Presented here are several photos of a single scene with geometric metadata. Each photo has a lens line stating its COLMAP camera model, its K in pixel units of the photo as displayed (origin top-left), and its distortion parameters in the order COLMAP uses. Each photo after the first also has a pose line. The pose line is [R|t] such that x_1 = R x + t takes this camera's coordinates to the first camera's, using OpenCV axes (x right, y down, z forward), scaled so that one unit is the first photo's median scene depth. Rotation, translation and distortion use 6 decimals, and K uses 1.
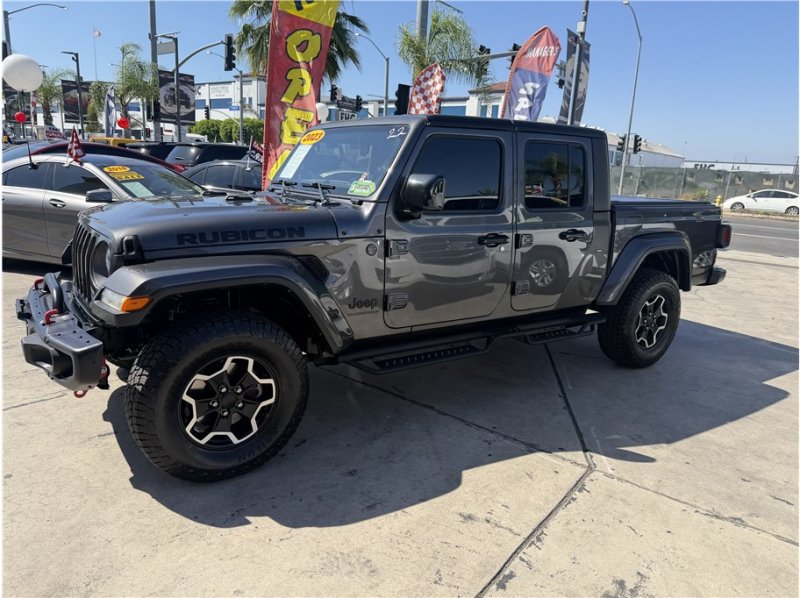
lens RADIAL K [[555.8, 0, 397.7], [0, 555.8, 300.5], [0, 0, 1]] dist [0.022563, -0.032577]
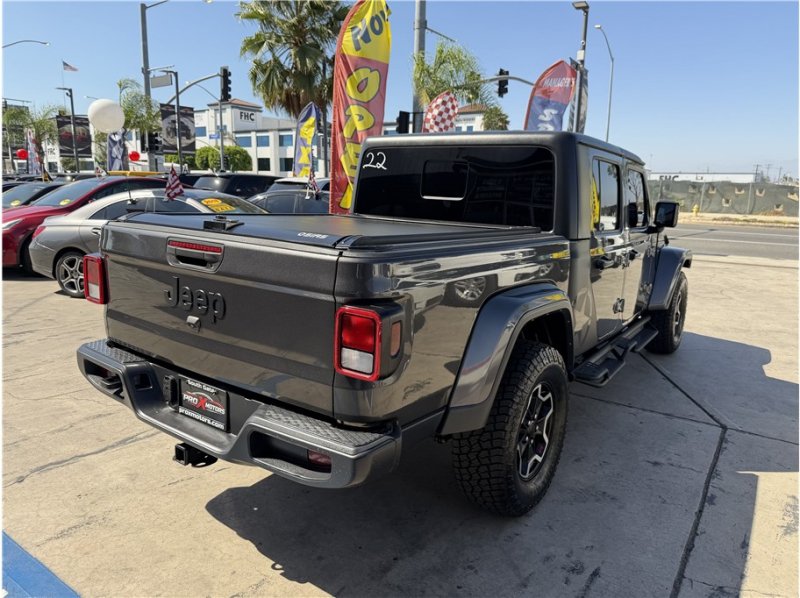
lens RADIAL K [[555.8, 0, 401.3], [0, 555.8, 301.2], [0, 0, 1]] dist [0.022563, -0.032577]
pose [[0.998060, -0.044041, 0.043996, -0.191156], [0.045556, 0.998381, -0.034054, 0.013605], [-0.042425, 0.035992, 0.998451, -0.102548]]
